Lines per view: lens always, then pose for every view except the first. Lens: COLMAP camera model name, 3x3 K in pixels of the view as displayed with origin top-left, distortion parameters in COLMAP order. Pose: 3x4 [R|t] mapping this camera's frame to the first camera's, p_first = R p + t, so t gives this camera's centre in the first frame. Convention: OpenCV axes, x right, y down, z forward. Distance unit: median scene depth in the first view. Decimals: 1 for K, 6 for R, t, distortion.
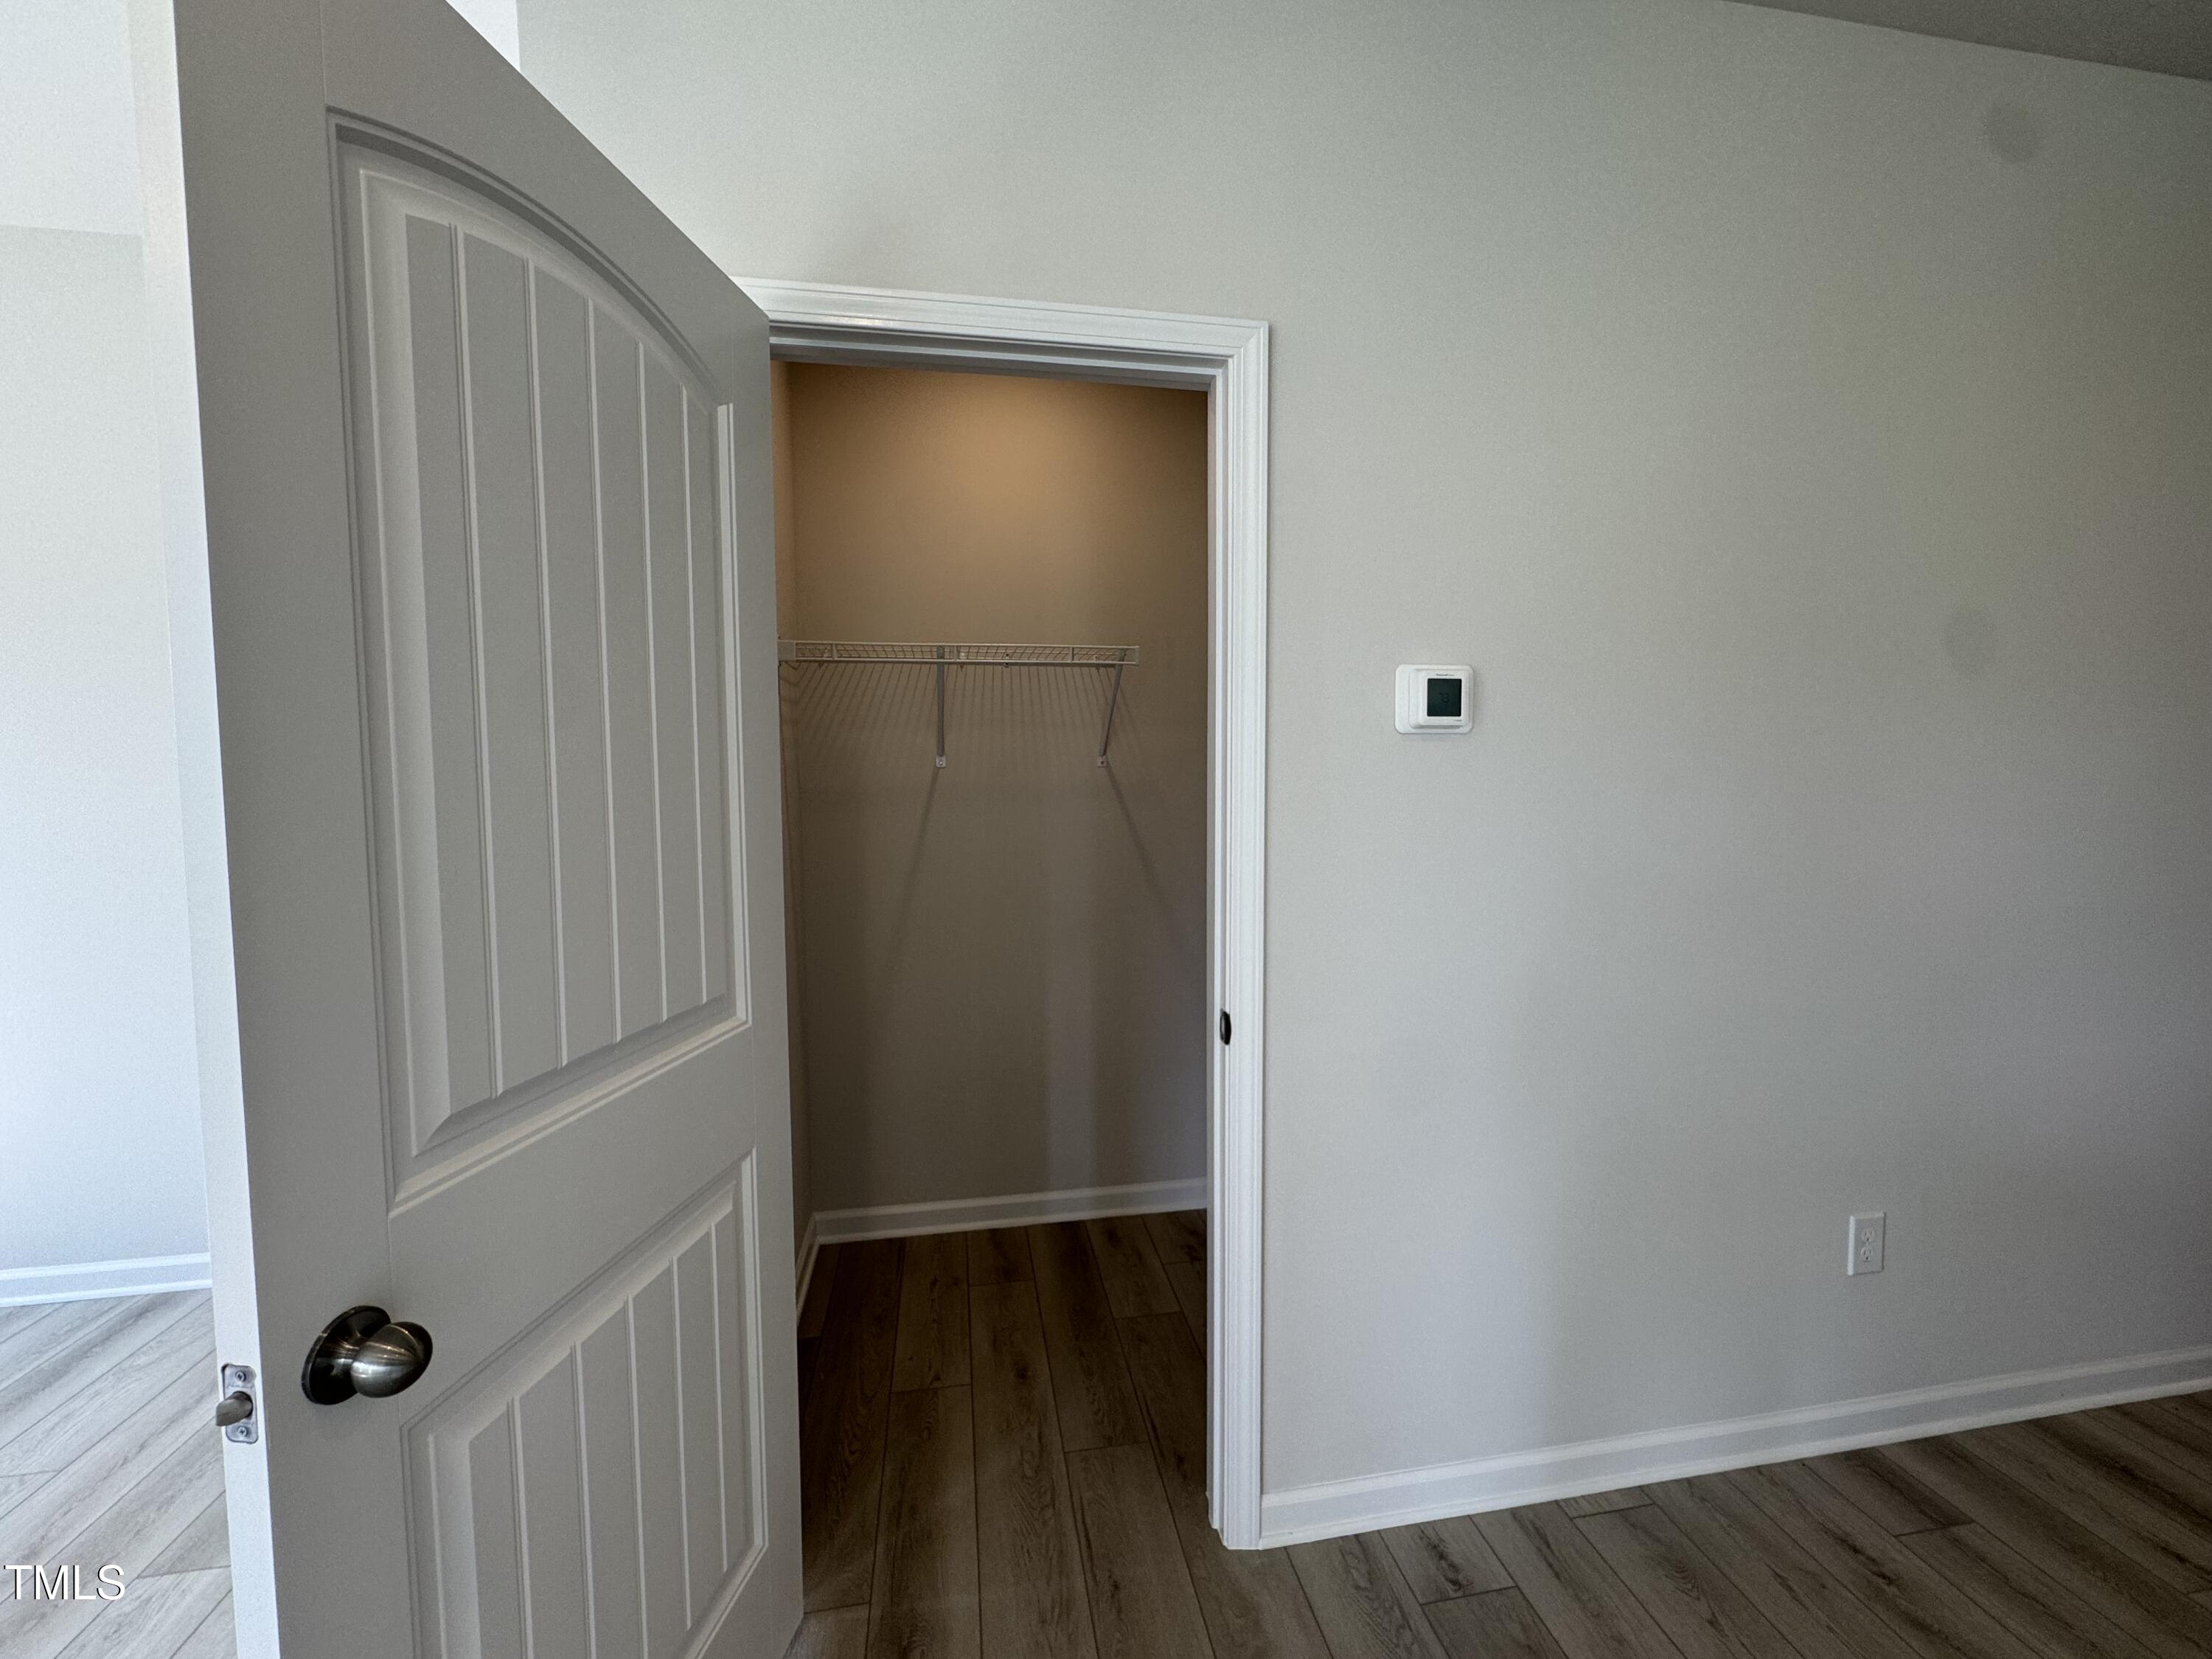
lens RADIAL K [[884.0, 0, 1109.0], [0, 884.0, 818.6], [0, 0, 1]] dist [-0.006683, 0.000678]
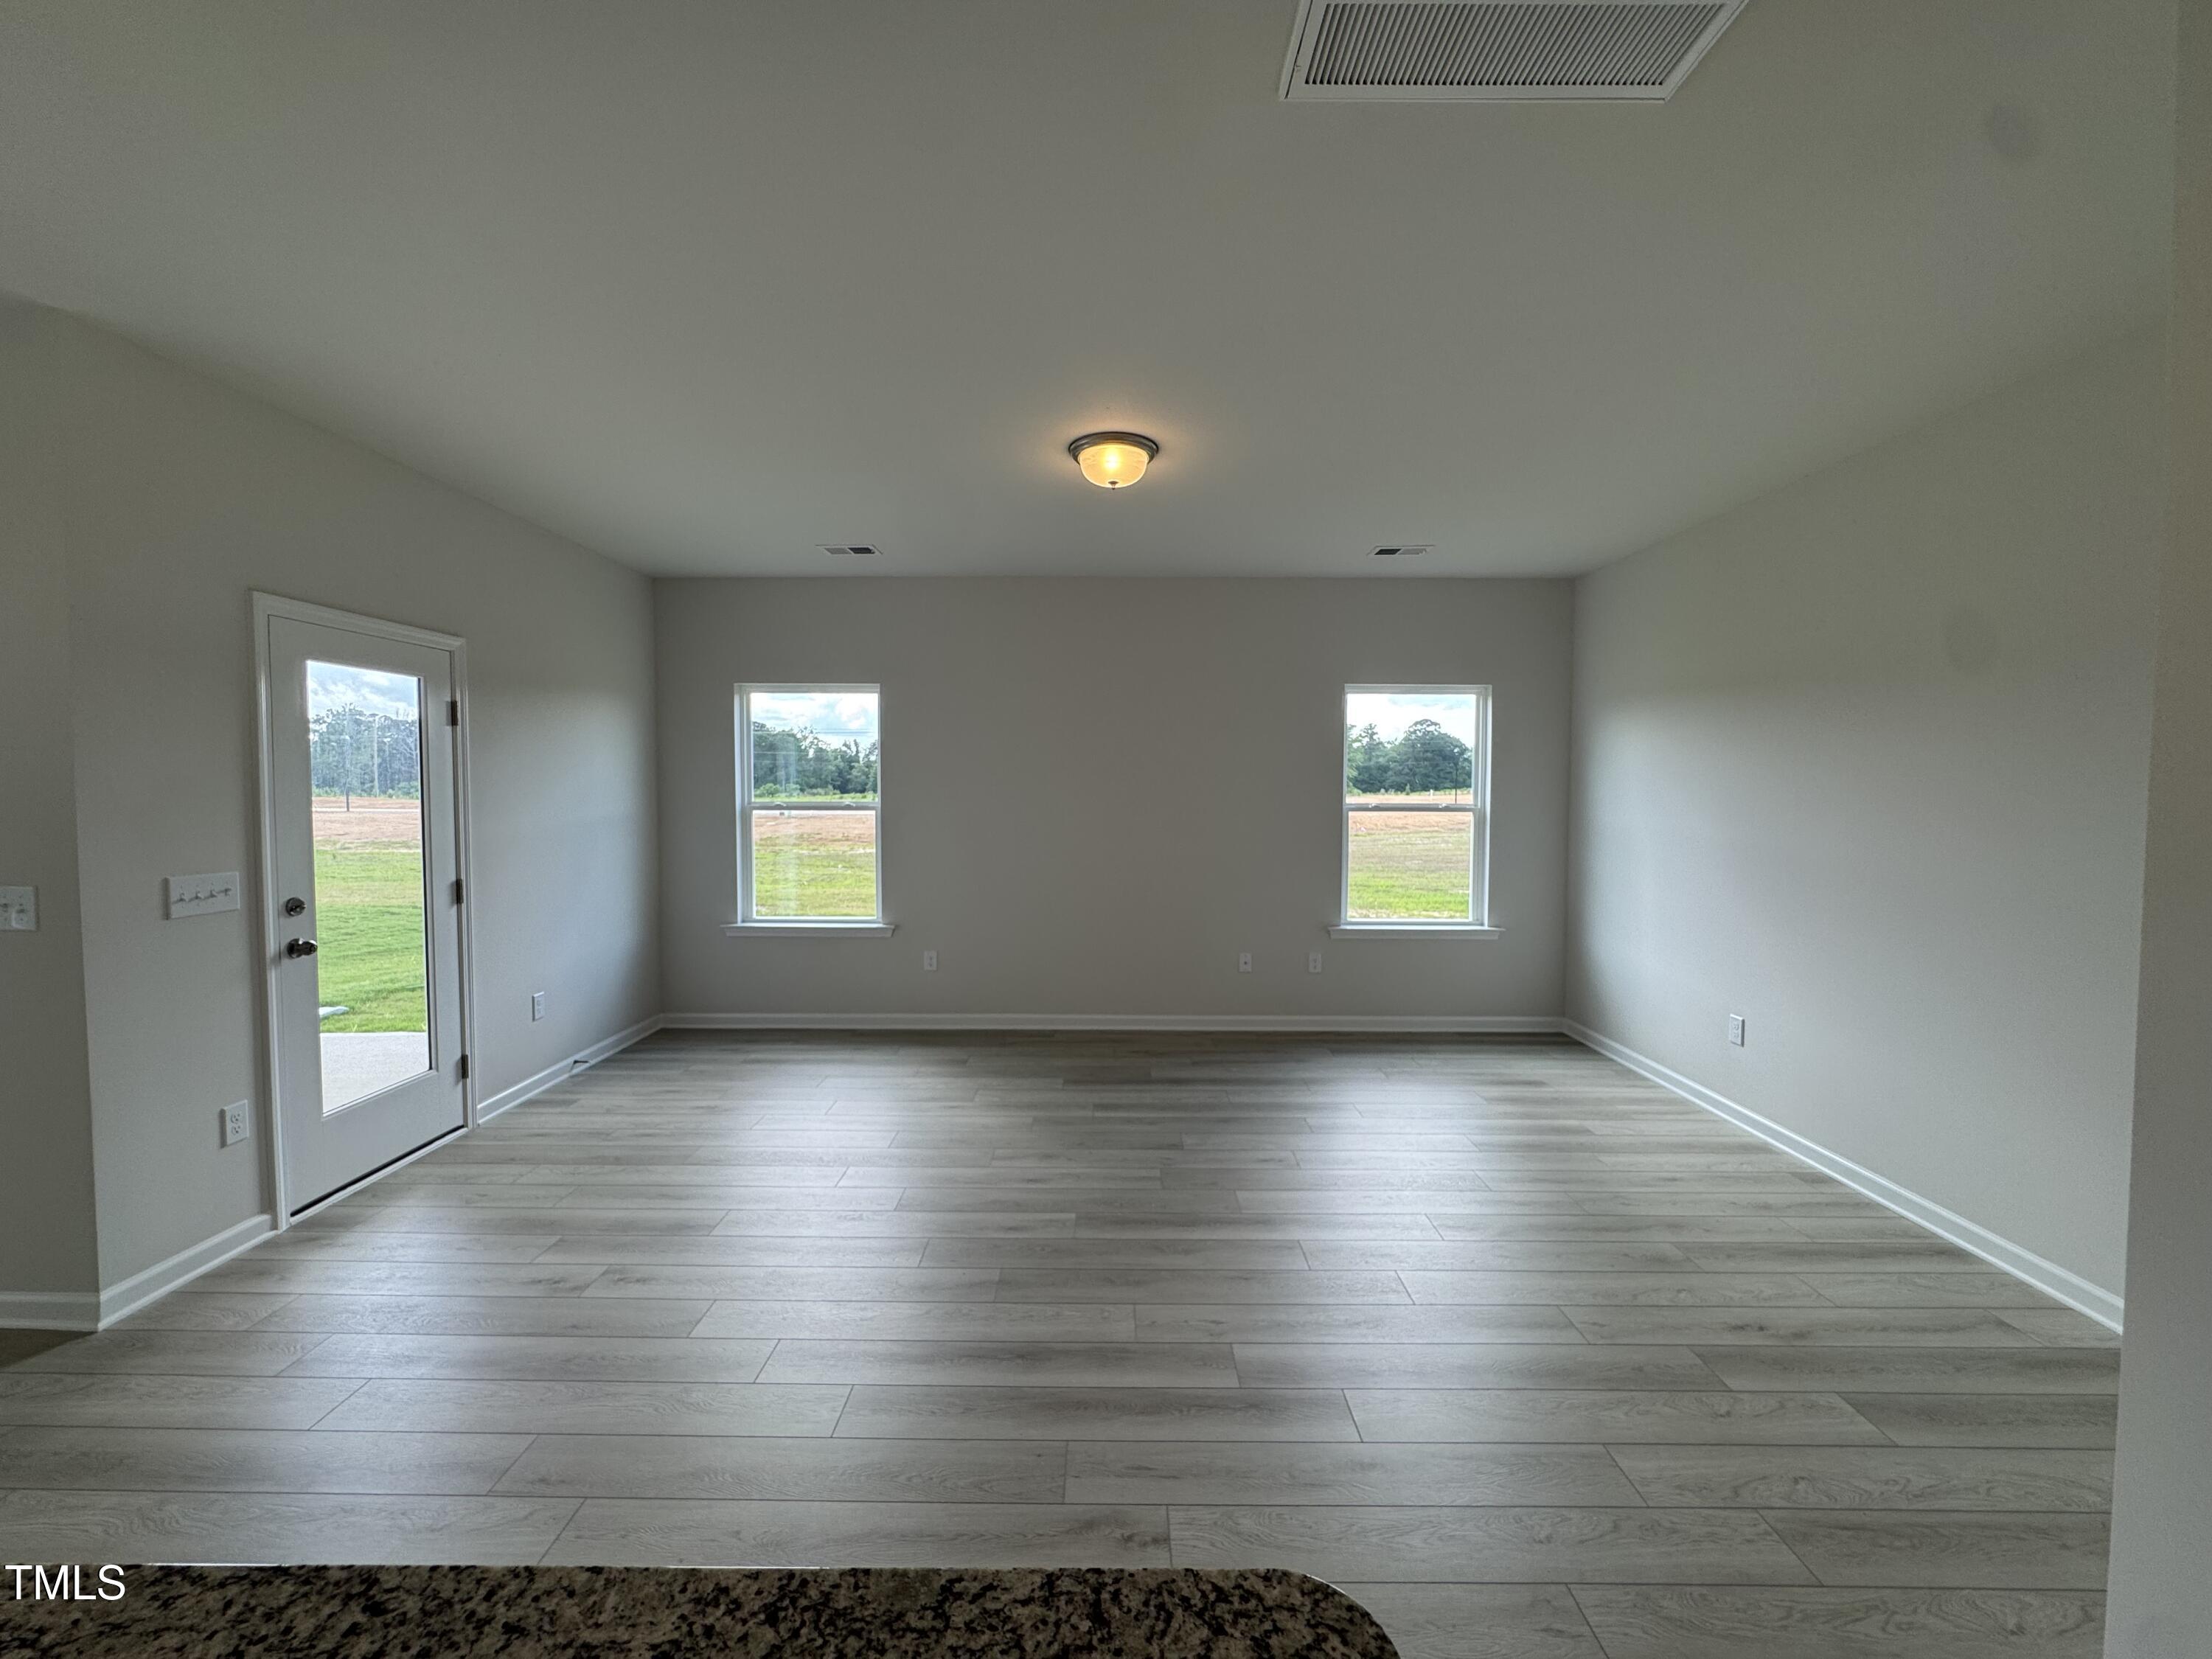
lens RADIAL K [[884.0, 0, 1105.8], [0, 884.0, 825.5], [0, 0, 1]] dist [-0.006683, 0.000678]
pose [[-0.176846, 0.043565, -0.983274, 0.338106], [-0.073857, 0.995616, 0.057396, -0.015213], [0.981463, 0.082772, -0.172853, 0.027101]]
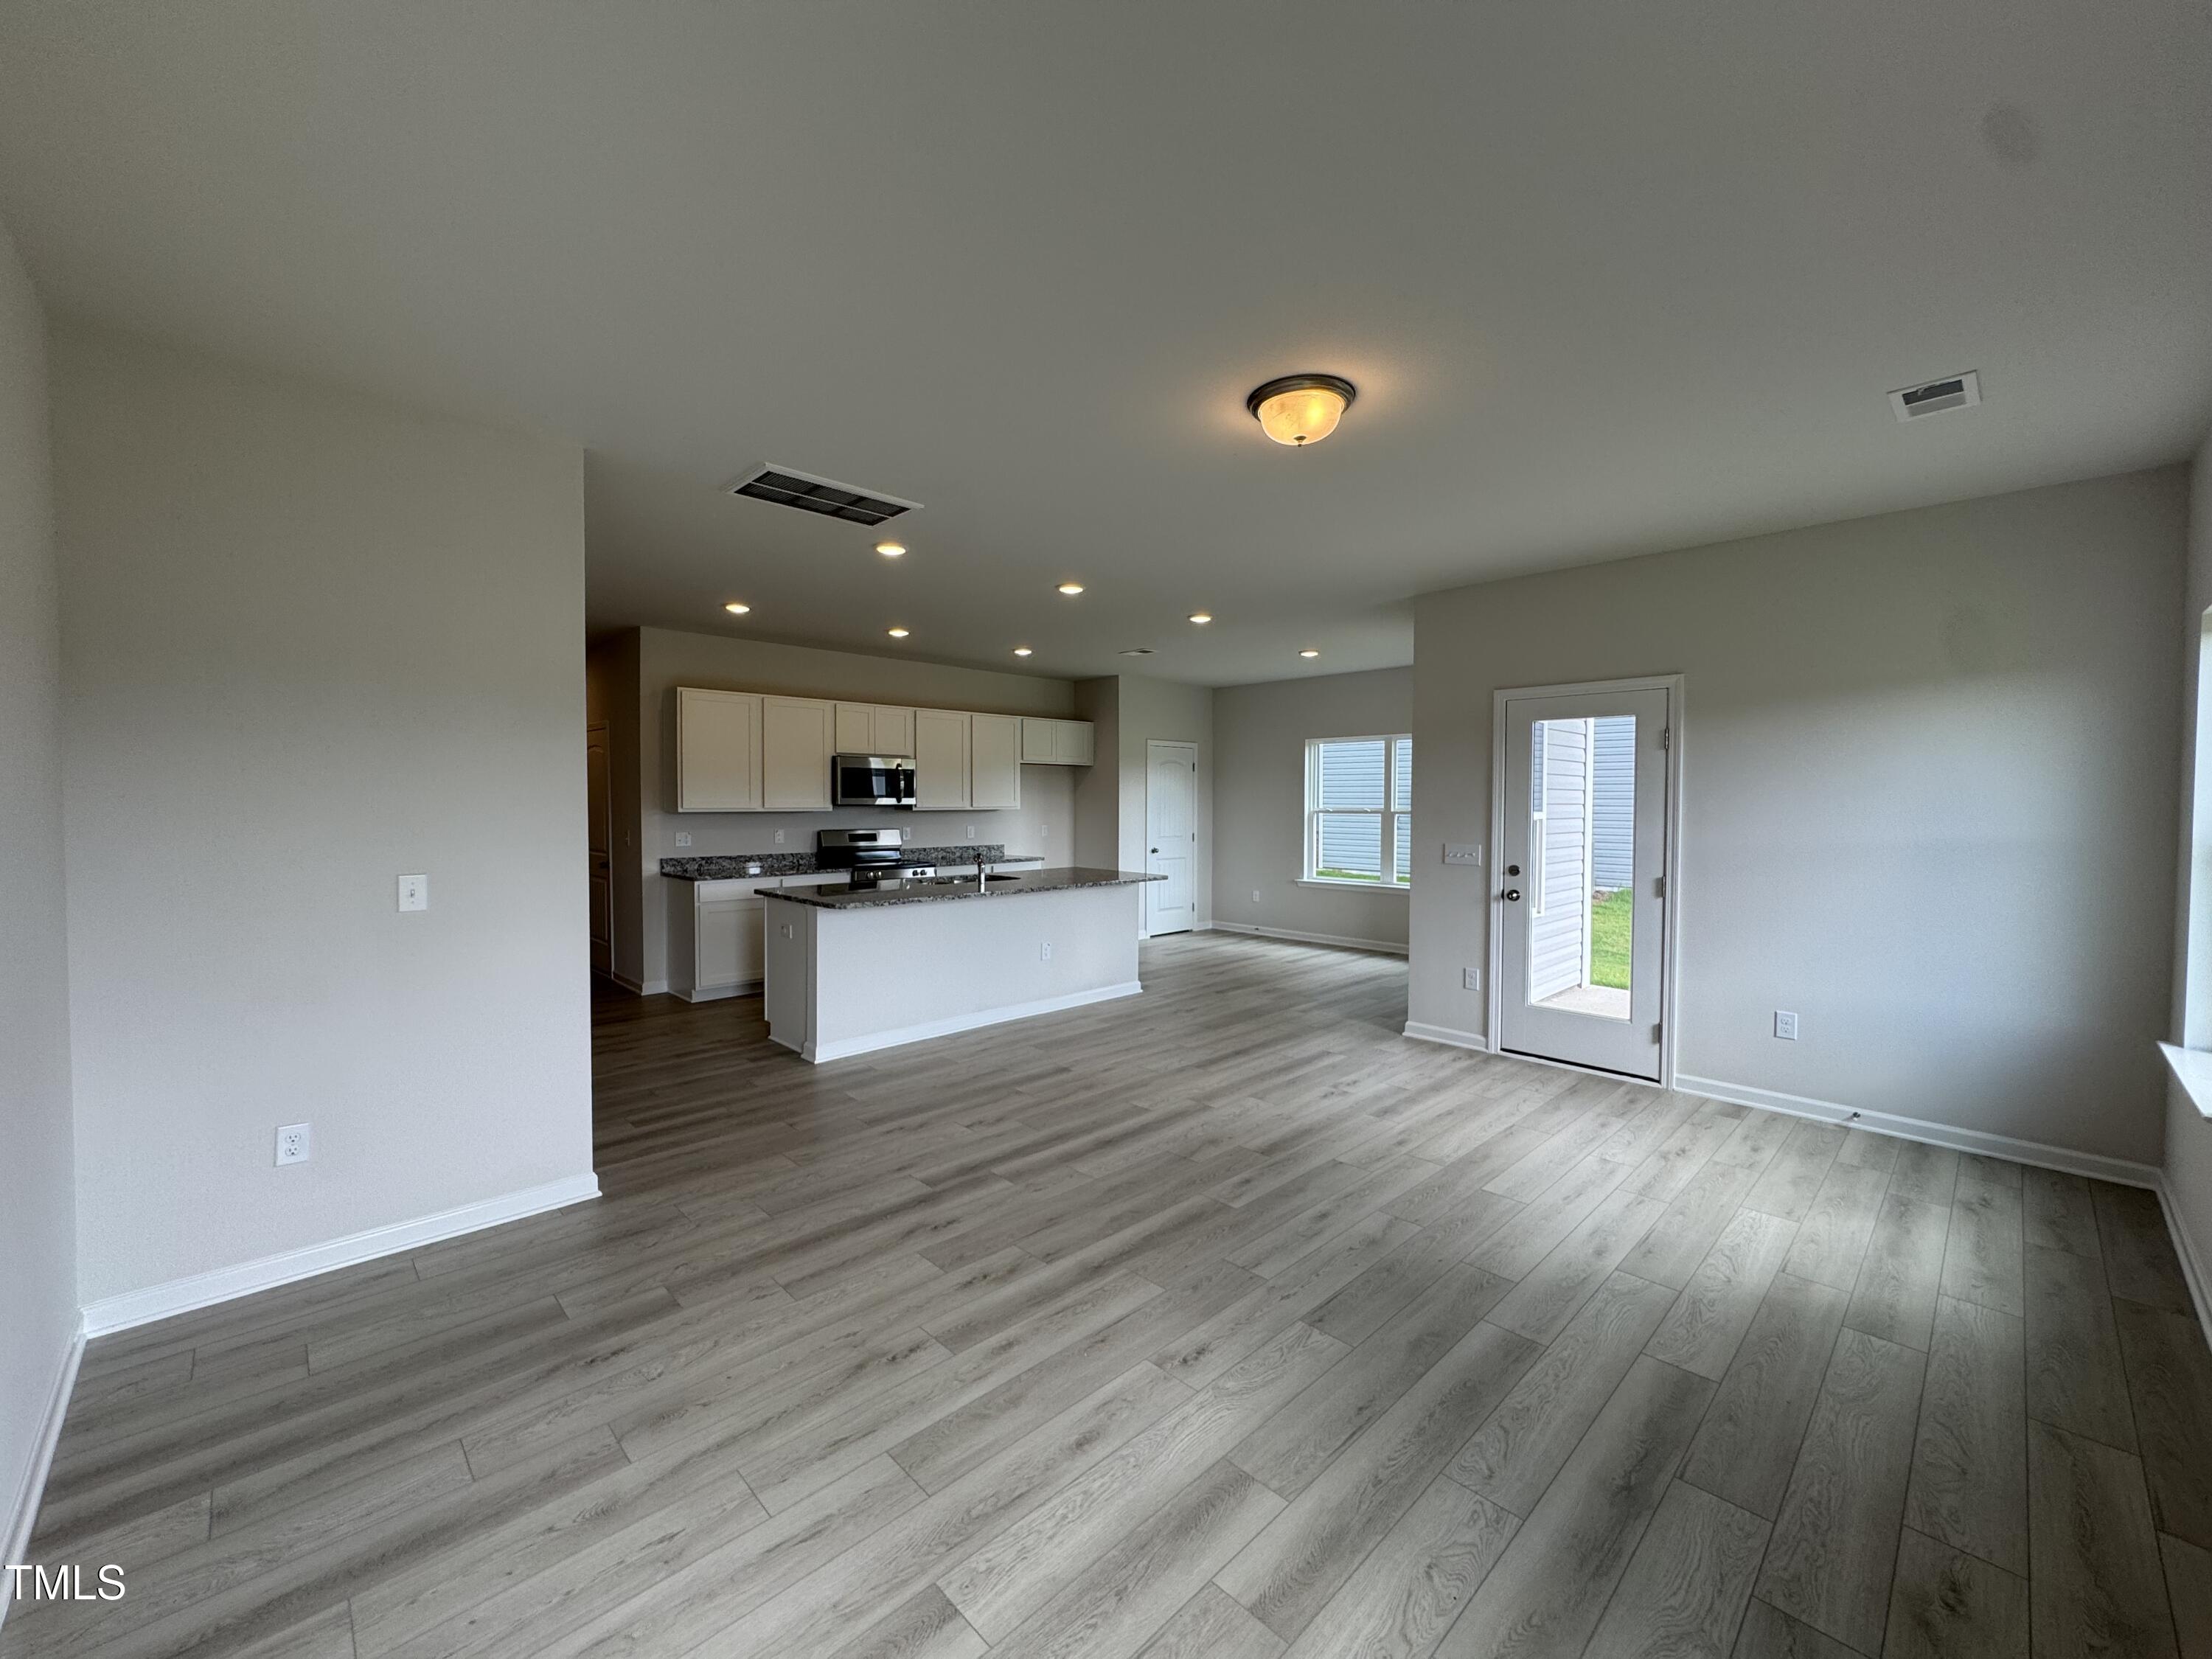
lens RADIAL K [[884.0, 0, 1106.0], [0, 884.0, 823.0], [0, 0, 1]] dist [-0.006683, 0.000678]
pose [[-0.565824, -0.023785, 0.824183, -2.321002], [0.057215, 0.996042, 0.068024, -0.064662], [-0.822539, 0.085646, -0.562223, 0.802612]]
